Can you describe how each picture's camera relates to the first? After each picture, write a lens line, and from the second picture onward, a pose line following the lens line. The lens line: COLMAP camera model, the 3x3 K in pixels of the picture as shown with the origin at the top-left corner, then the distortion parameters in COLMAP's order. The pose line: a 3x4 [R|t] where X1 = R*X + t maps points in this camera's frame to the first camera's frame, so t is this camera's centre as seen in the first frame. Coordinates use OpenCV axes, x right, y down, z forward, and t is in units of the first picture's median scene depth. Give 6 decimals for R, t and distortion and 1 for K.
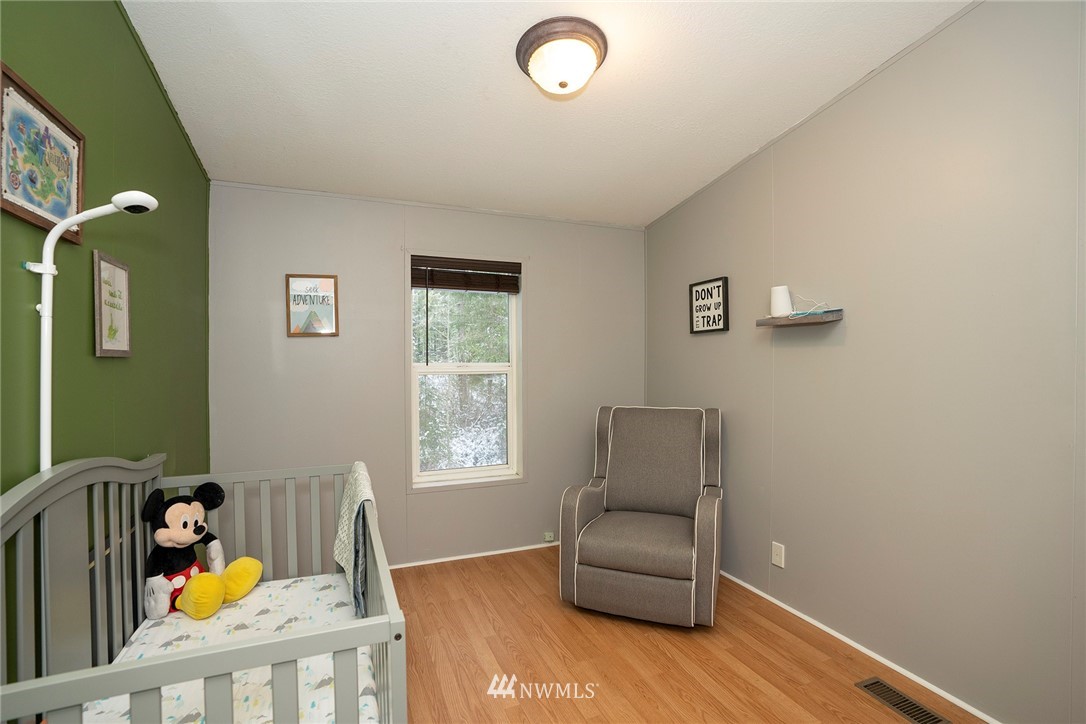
lens RADIAL K [[512.1, 0, 543.4], [0, 512.1, 351.7], [0, 0, 1]] dist [-0.077239, 0.032594]
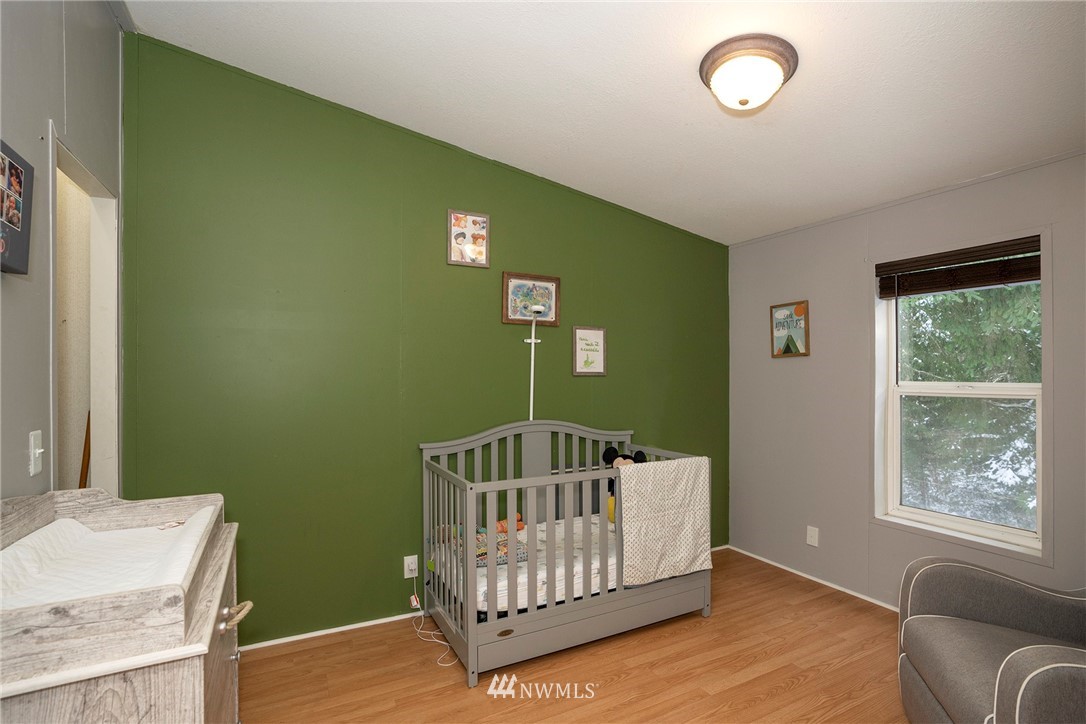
lens RADIAL K [[512.1, 0, 543.4], [0, 512.1, 351.7], [0, 0, 1]] dist [-0.077239, 0.032594]
pose [[0.055976, -0.040650, -0.997604, 0.673601], [0.013018, 0.999116, -0.039981, -0.002886], [0.998347, -0.010749, 0.056455, 0.380266]]
